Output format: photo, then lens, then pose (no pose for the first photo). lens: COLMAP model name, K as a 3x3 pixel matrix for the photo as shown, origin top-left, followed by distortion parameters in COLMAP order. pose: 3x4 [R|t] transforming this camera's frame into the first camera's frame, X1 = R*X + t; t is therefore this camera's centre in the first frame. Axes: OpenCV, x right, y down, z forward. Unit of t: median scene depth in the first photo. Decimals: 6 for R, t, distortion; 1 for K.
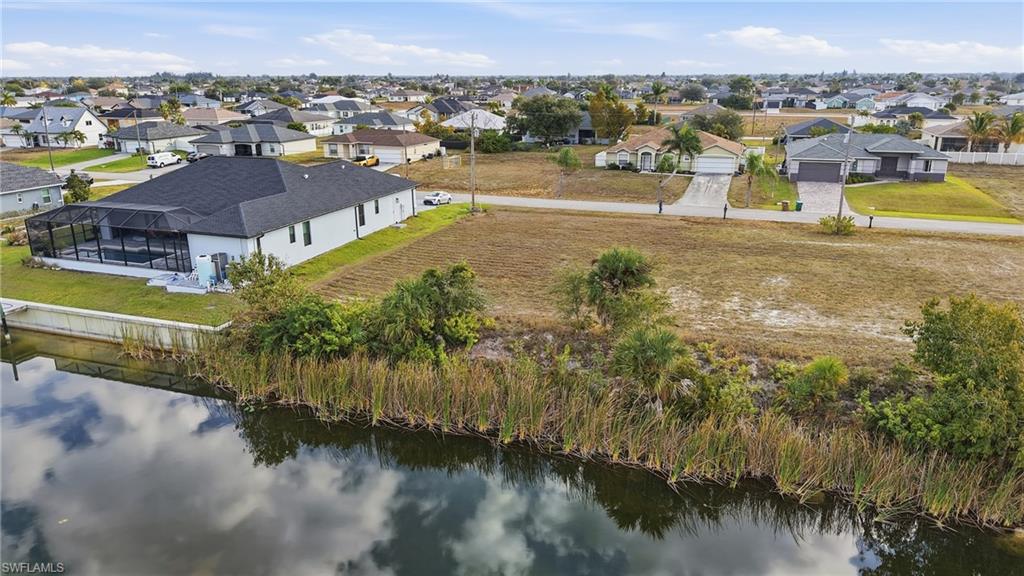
lens RADIAL K [[678.9, 0, 514.9], [0, 678.9, 288.3], [0, 0, 1]] dist [0.050338, -0.070799]
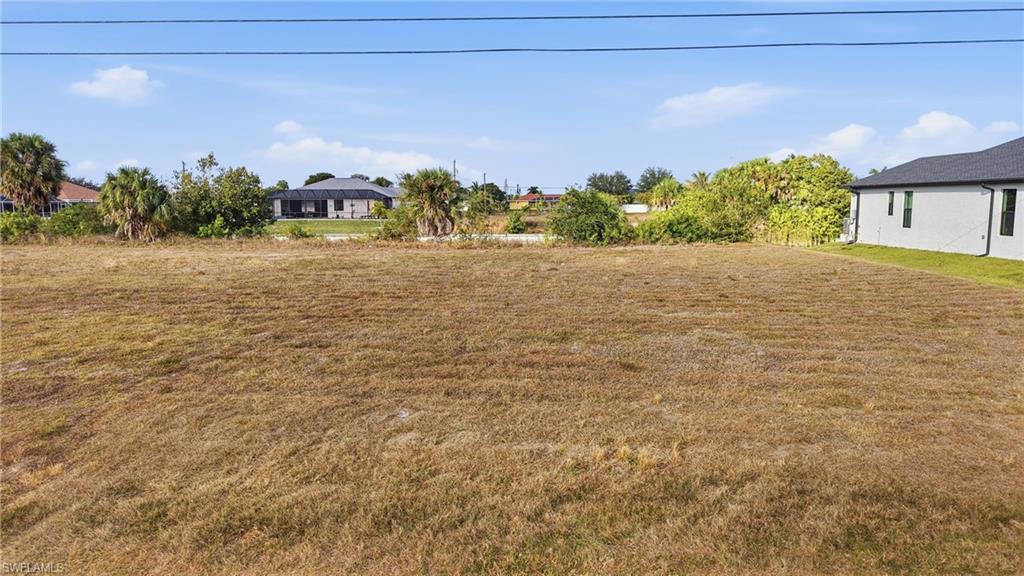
lens RADIAL K [[678.9, 0, 514.9], [0, 678.9, 288.3], [0, 0, 1]] dist [0.050338, -0.070799]
pose [[-0.953102, 0.044805, -0.299315, 0.280069], [-0.083094, 0.912237, 0.401148, -0.256655], [0.291020, 0.407206, -0.865731, 1.553439]]
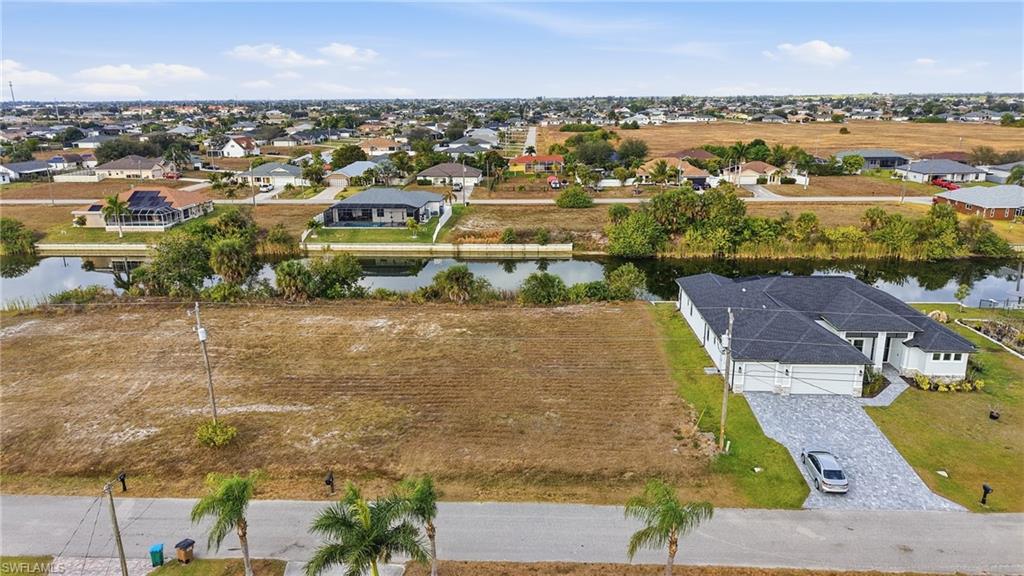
lens RADIAL K [[678.9, 0, 514.9], [0, 678.9, 288.3], [0, 0, 1]] dist [0.050338, -0.070799]
pose [[-0.955453, 0.088521, -0.281557, 0.437893], [-0.077786, 0.844711, 0.529540, -0.846231], [0.284710, 0.527852, -0.800196, 2.048129]]
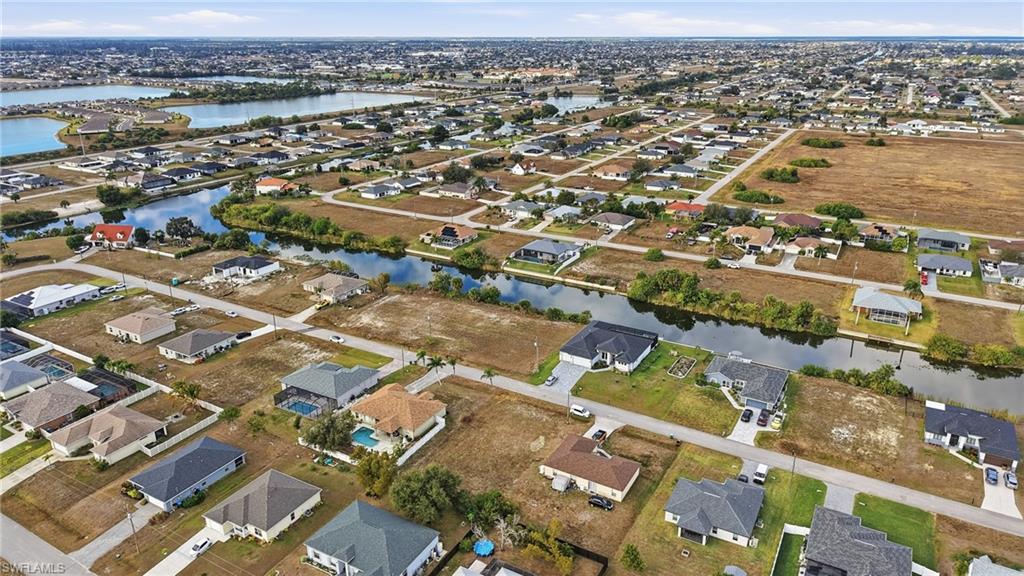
lens RADIAL K [[678.9, 0, 514.9], [0, 678.9, 288.3], [0, 0, 1]] dist [0.050338, -0.070799]
pose [[-0.983909, -0.059555, 0.168453, -0.566958], [0.055684, 0.793645, 0.605827, -2.782134], [-0.169772, 0.605459, -0.777558, 4.112464]]
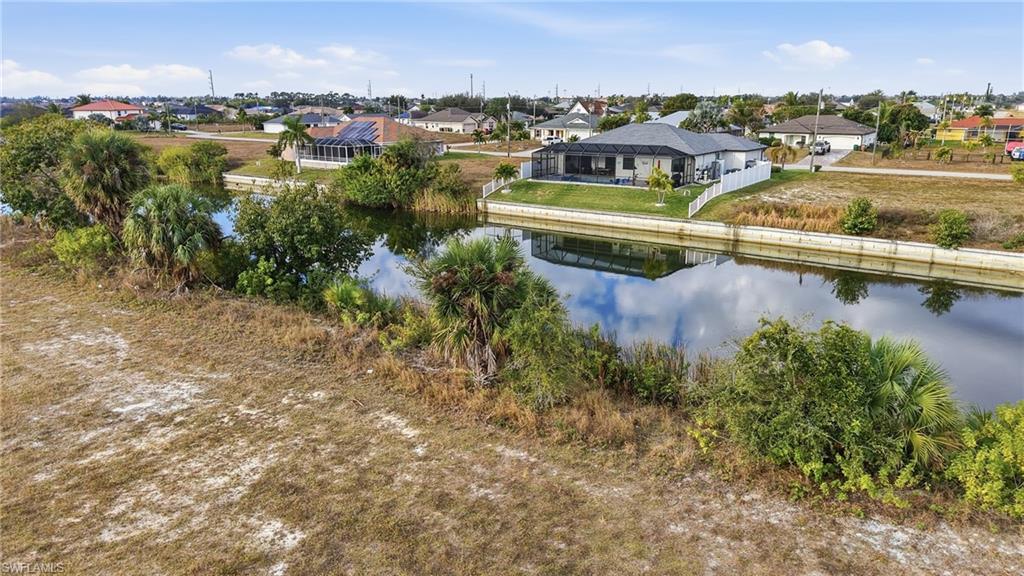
lens RADIAL K [[678.9, 0, 514.9], [0, 678.9, 288.3], [0, 0, 1]] dist [0.050338, -0.070799]
pose [[-0.958969, -0.067845, 0.275275, -0.026489], [0.091302, 0.845316, 0.526407, -0.234585], [-0.268409, 0.529941, -0.804437, 1.058130]]
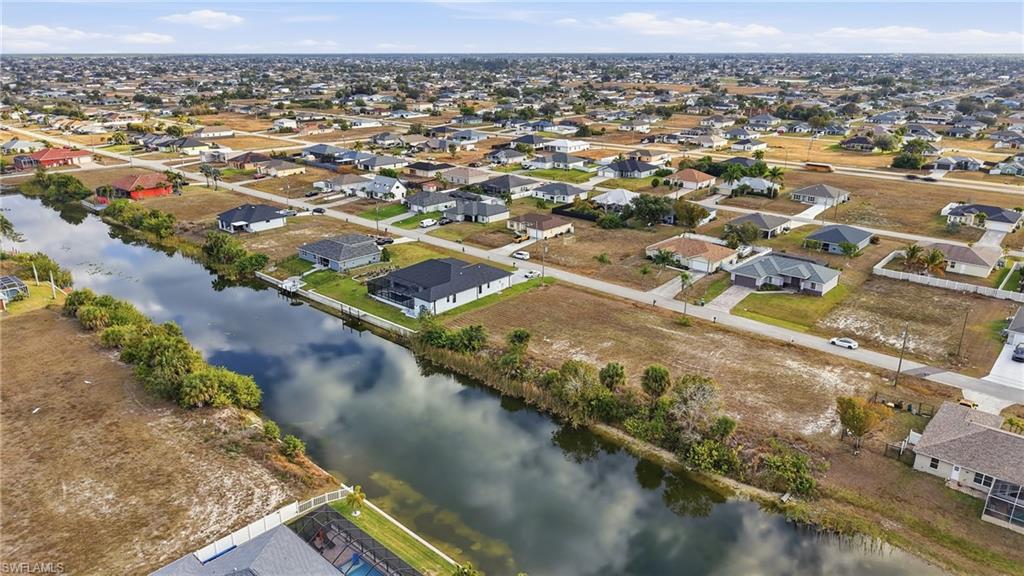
lens RADIAL K [[678.9, 0, 514.9], [0, 678.9, 288.3], [0, 0, 1]] dist [0.050338, -0.070799]
pose [[0.922210, 0.130294, -0.364077, 0.930301], [-0.117899, 0.991436, 0.056172, -0.311386], [0.368278, -0.008878, 0.929673, -1.478976]]
